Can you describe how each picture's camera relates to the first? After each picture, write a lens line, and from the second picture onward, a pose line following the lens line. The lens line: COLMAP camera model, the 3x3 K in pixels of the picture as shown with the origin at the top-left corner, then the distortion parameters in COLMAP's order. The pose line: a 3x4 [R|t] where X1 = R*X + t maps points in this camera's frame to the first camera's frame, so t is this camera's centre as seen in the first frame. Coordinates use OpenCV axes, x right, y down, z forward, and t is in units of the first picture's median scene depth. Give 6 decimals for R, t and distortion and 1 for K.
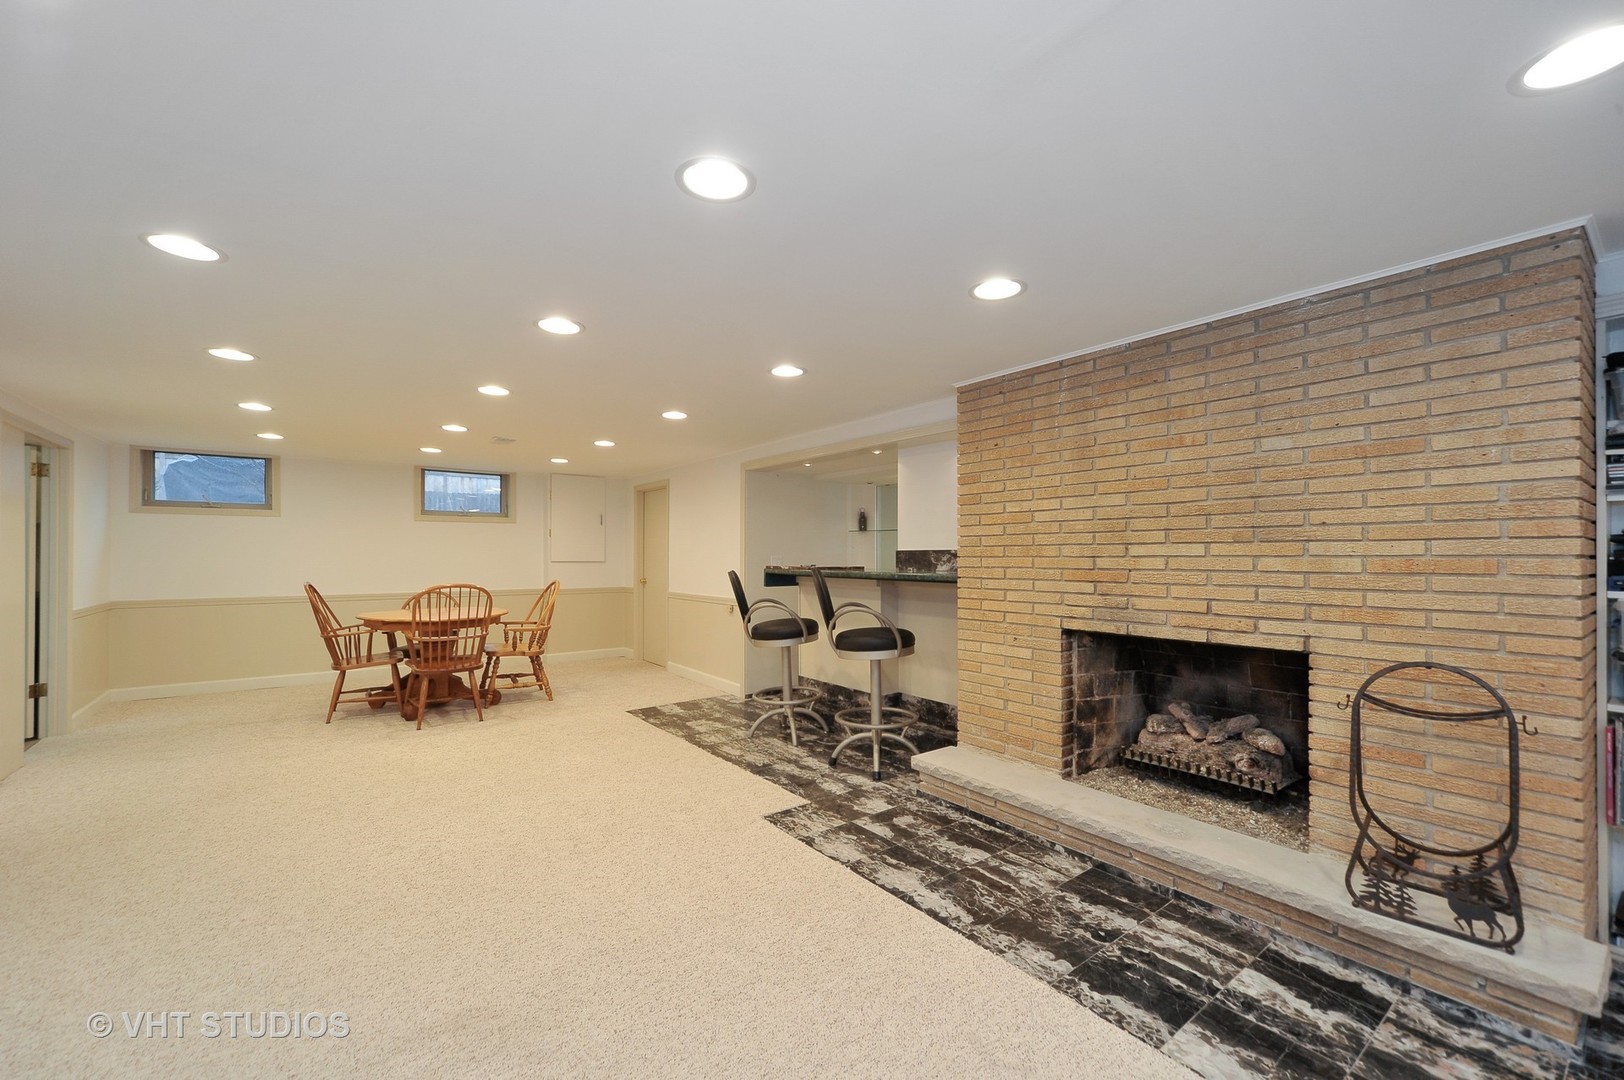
lens RADIAL K [[667.5, 0, 810.2], [0, 667.5, 540.2], [0, 0, 1]] dist [-0.000697, 0.000113]
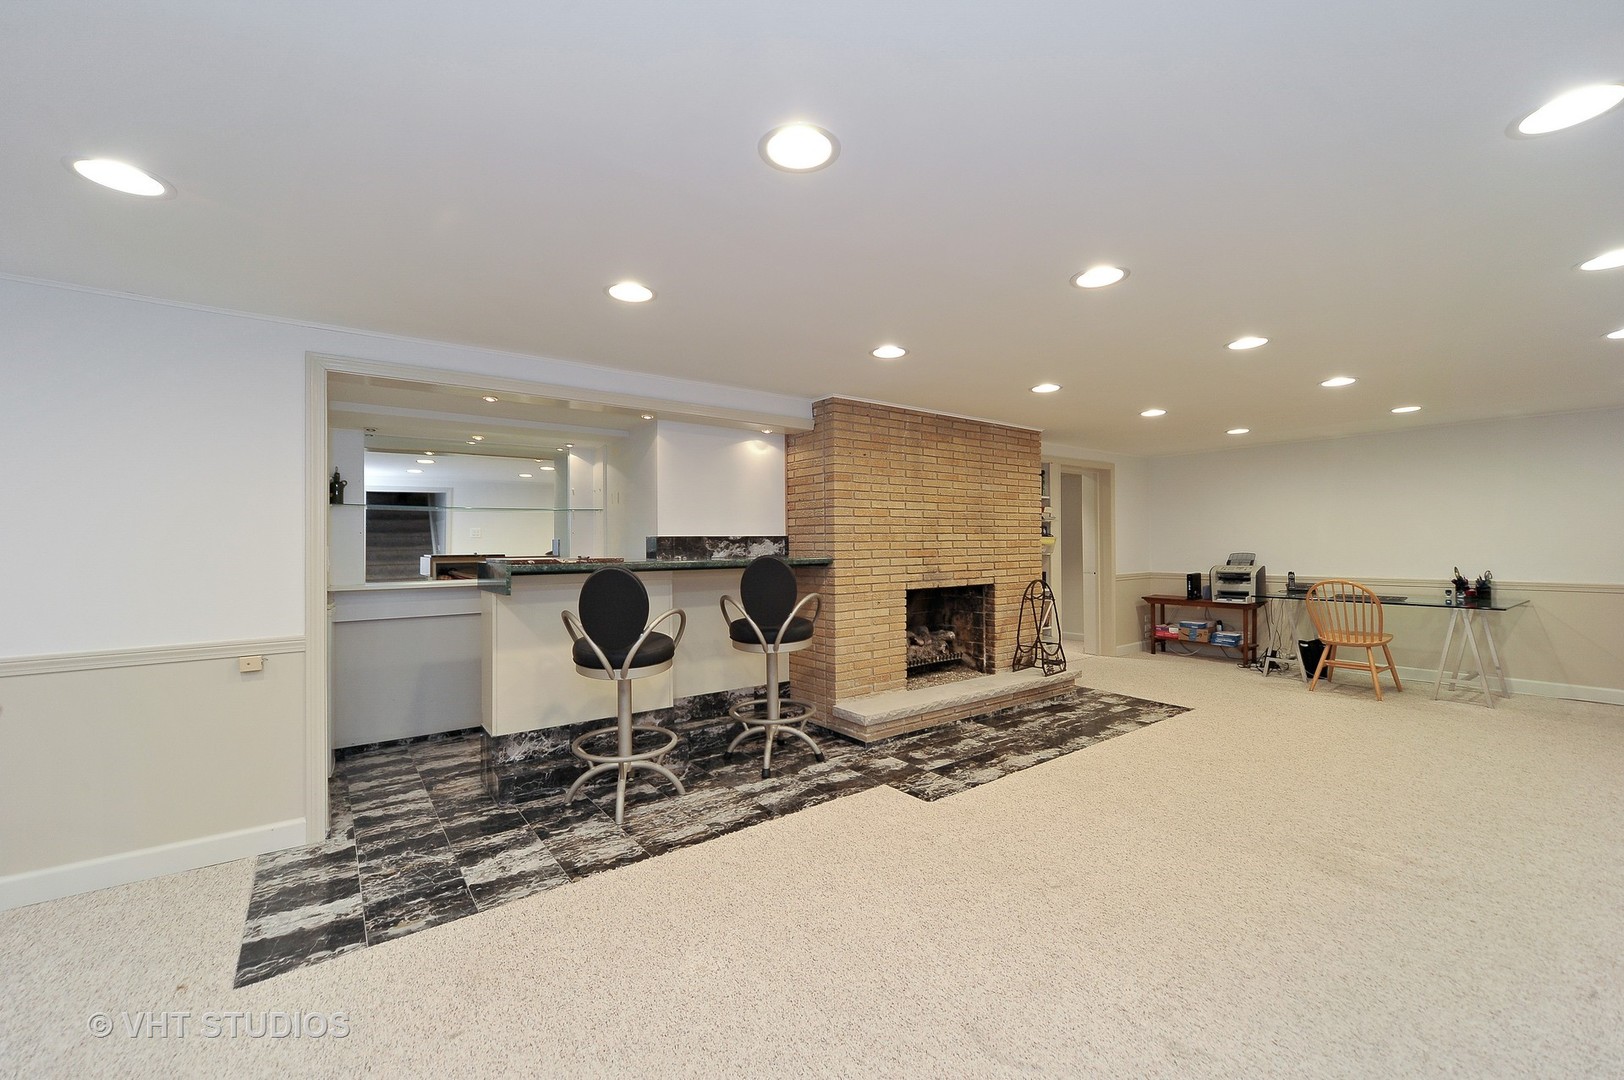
lens RADIAL K [[667.5, 0, 810.2], [0, 667.5, 540.2], [0, 0, 1]] dist [-0.000697, 0.000113]
pose [[-0.012363, 0.006817, 0.999900, -1.086731], [-0.013749, 0.999881, -0.006987, 0.034961], [-0.999829, -0.013834, -0.012268, 1.217867]]
